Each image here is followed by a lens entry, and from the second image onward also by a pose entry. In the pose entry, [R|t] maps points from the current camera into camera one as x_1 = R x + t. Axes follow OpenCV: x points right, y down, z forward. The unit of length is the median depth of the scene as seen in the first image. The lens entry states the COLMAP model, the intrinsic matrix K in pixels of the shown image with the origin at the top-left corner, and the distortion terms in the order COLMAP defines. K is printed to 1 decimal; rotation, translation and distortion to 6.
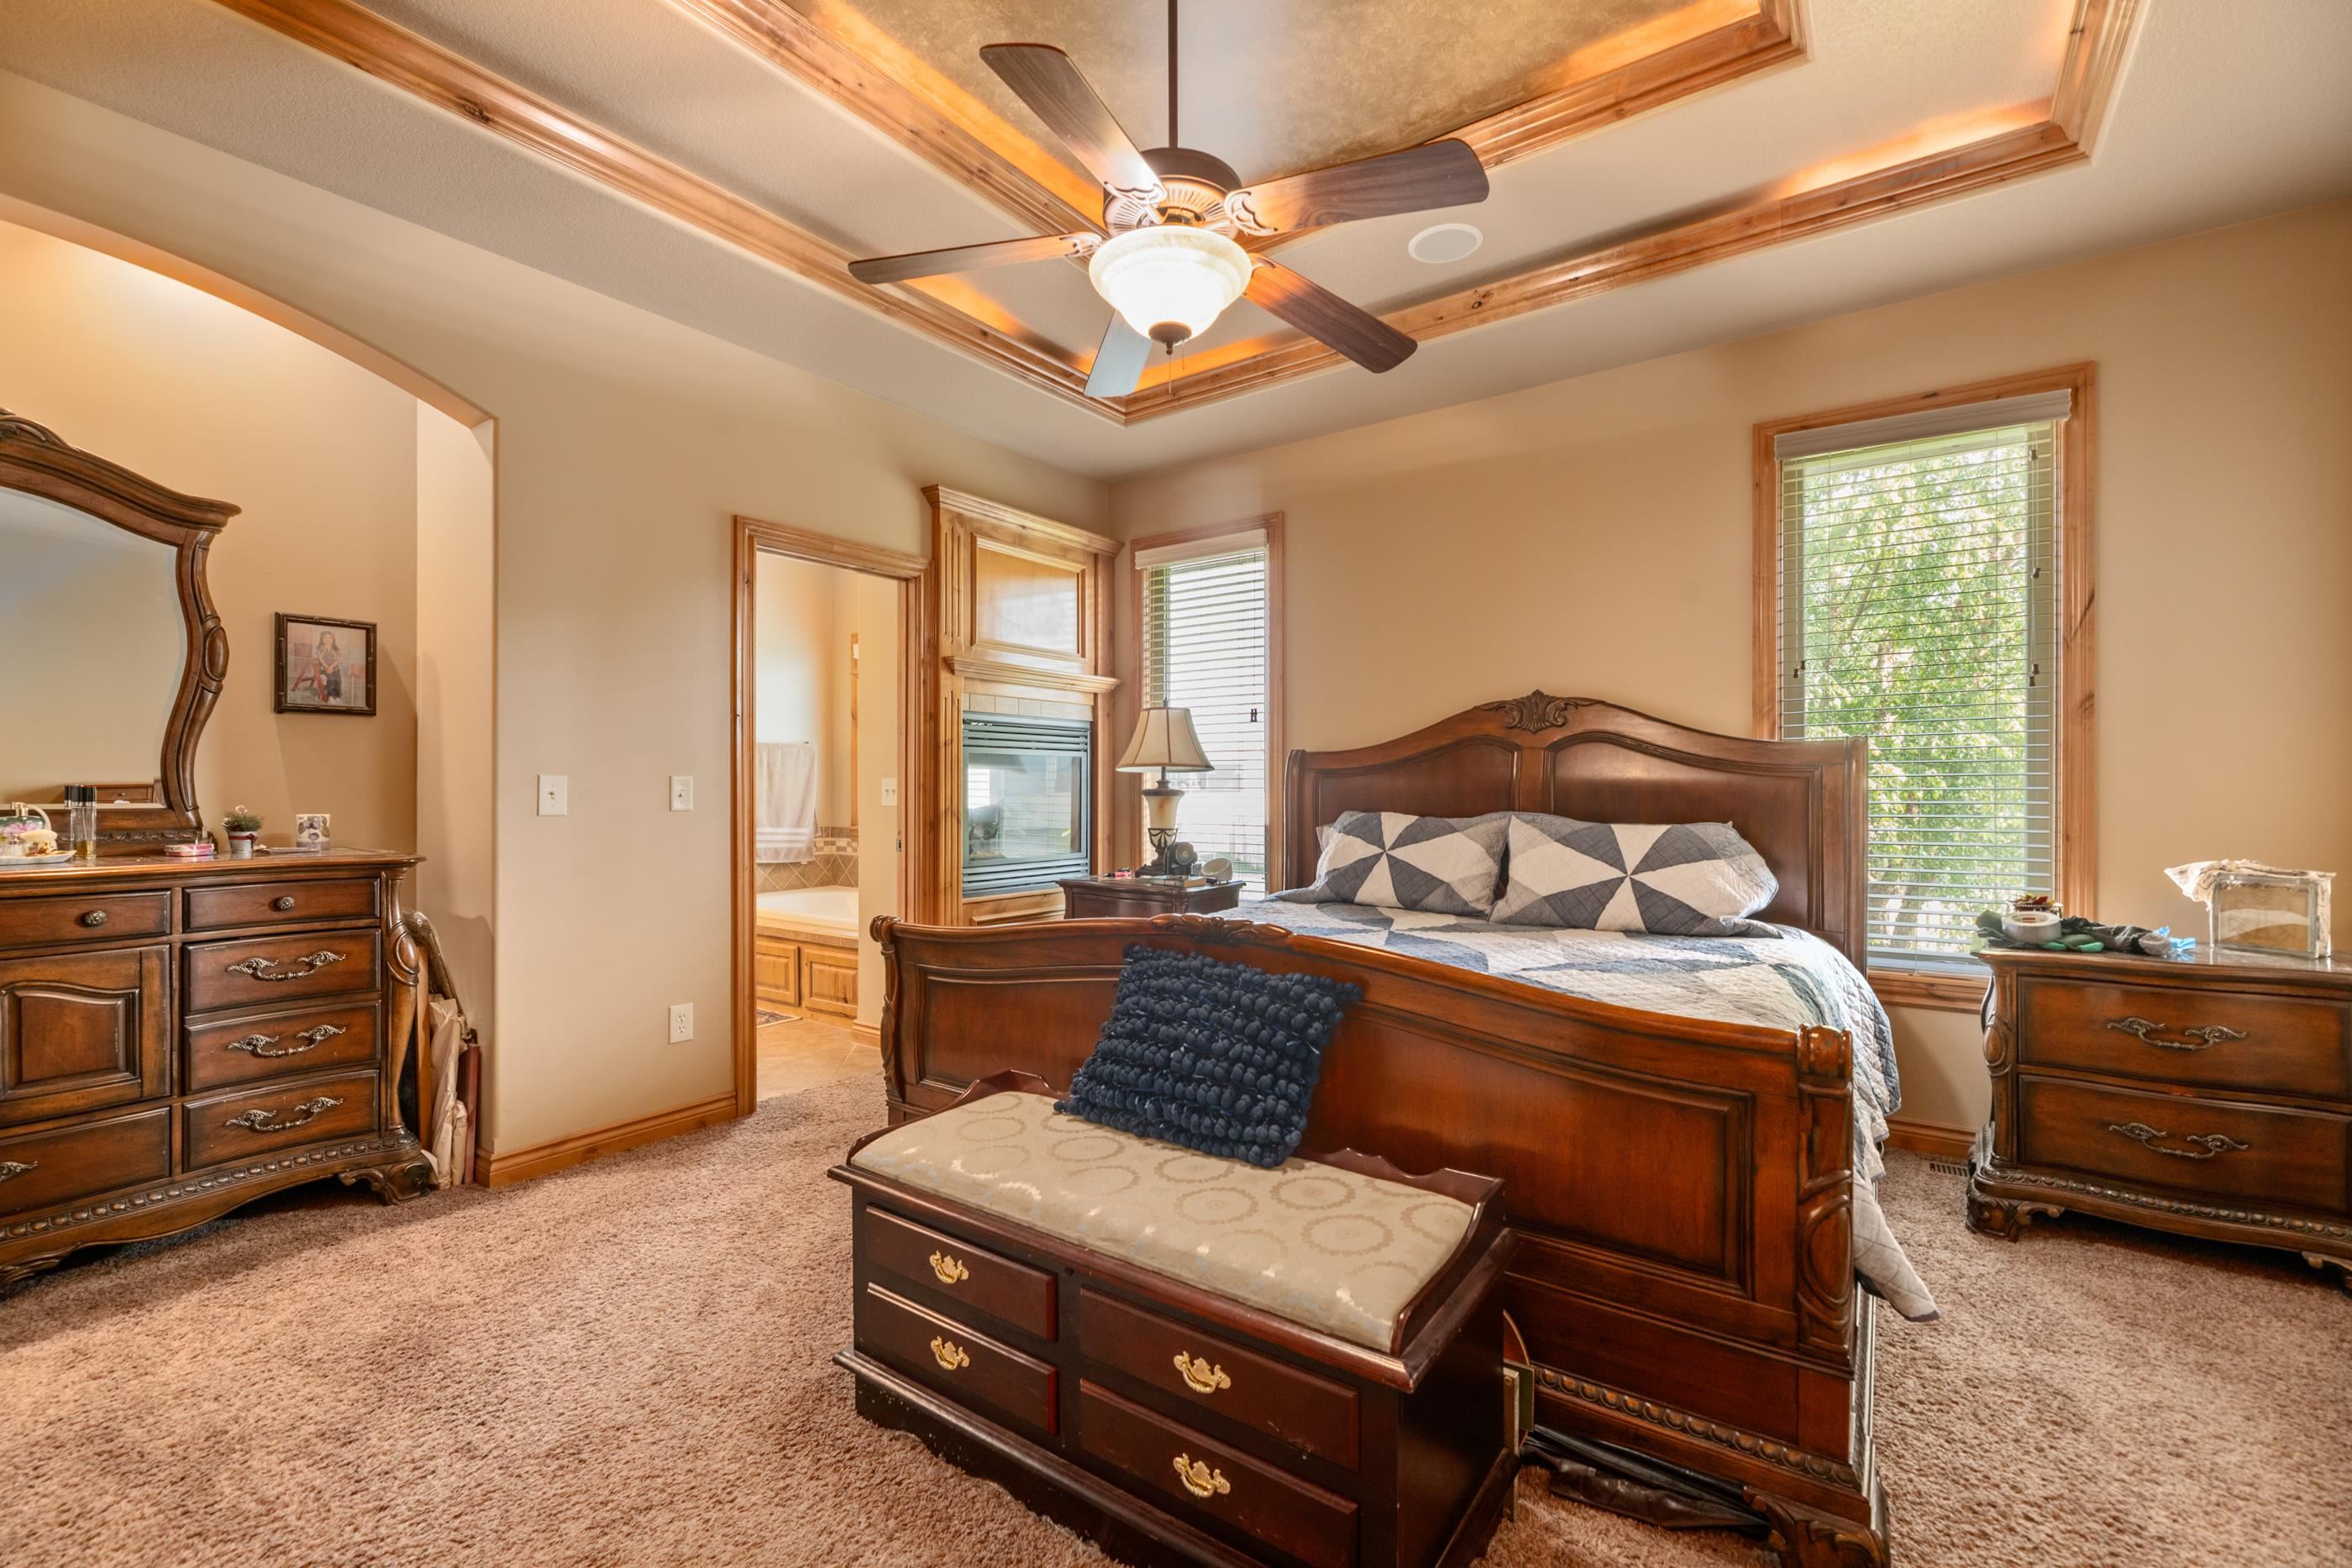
lens RADIAL K [[992.1, 0, 1161.0], [0, 992.1, 791.6], [0, 0, 1]] dist [-0.001179, -0.000455]
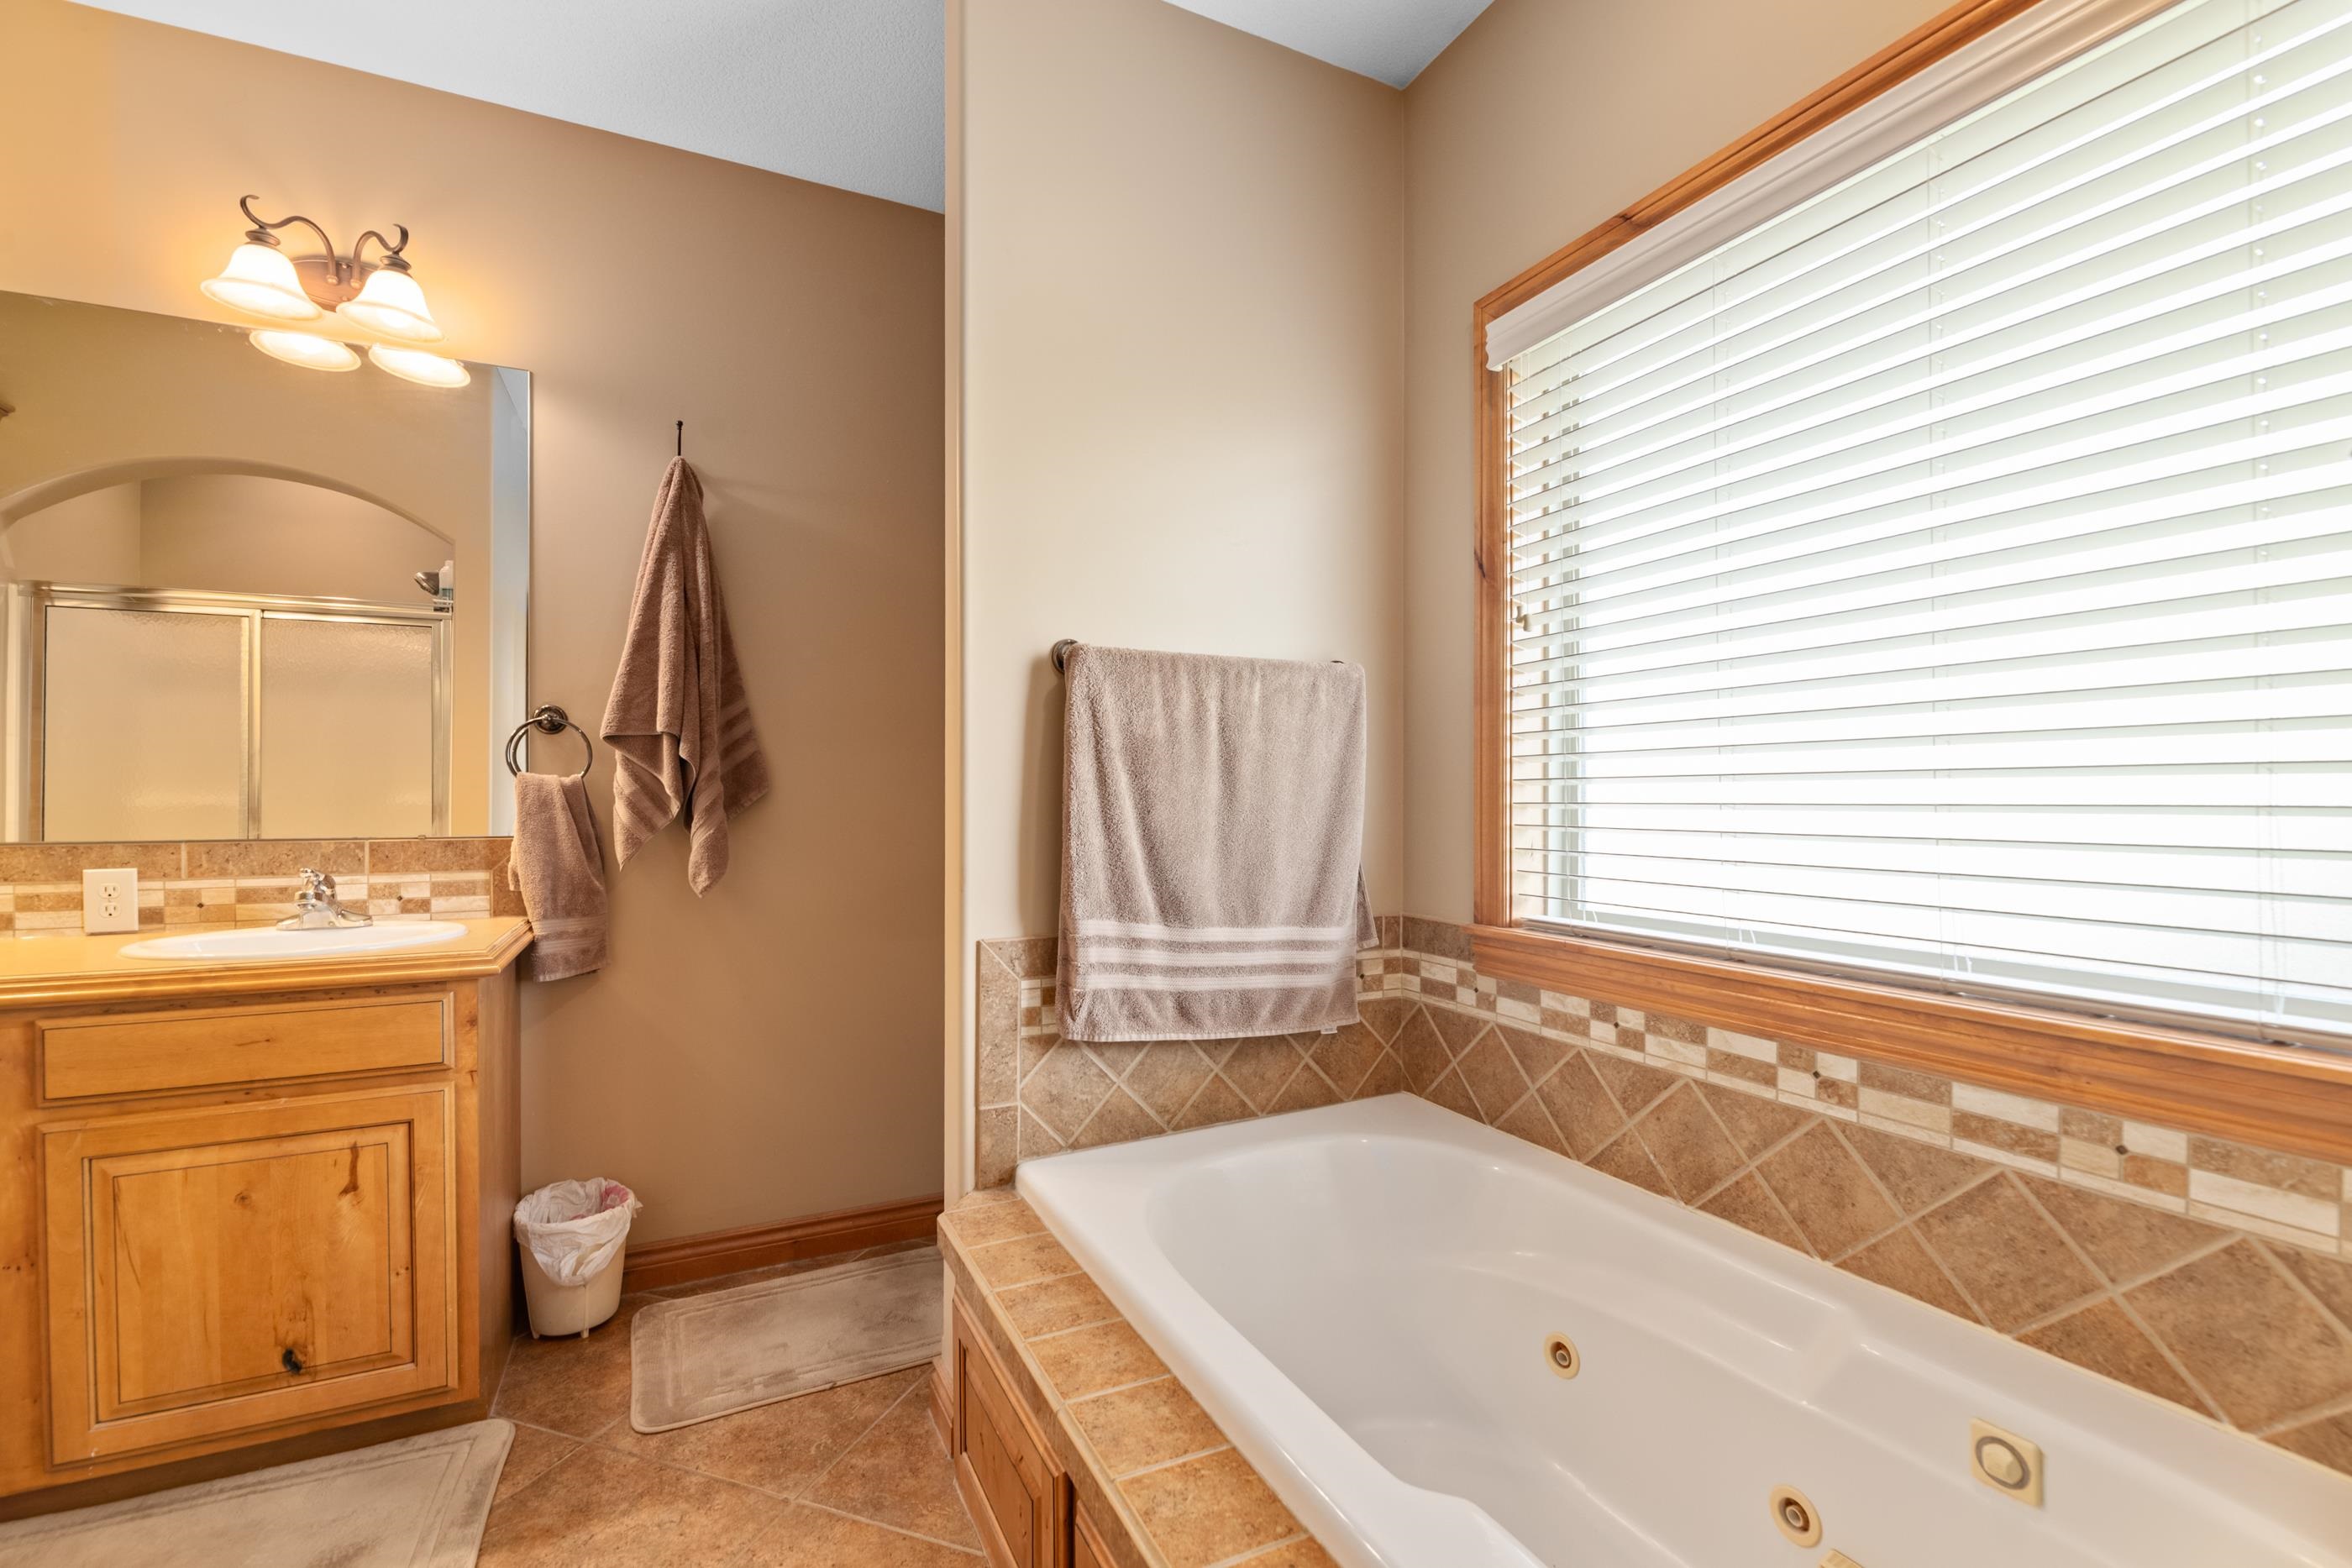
lens RADIAL K [[1000.6, 0, 1176.7], [0, 1000.6, 799.7], [0, 0, 1]] dist [-0.007256, -0.000264]
pose [[0.887540, 0.001563, -0.460728, -0.262639], [-0.001347, 0.999999, 0.000798, -0.003870], [0.460729, -0.000088, 0.887541, 0.711495]]
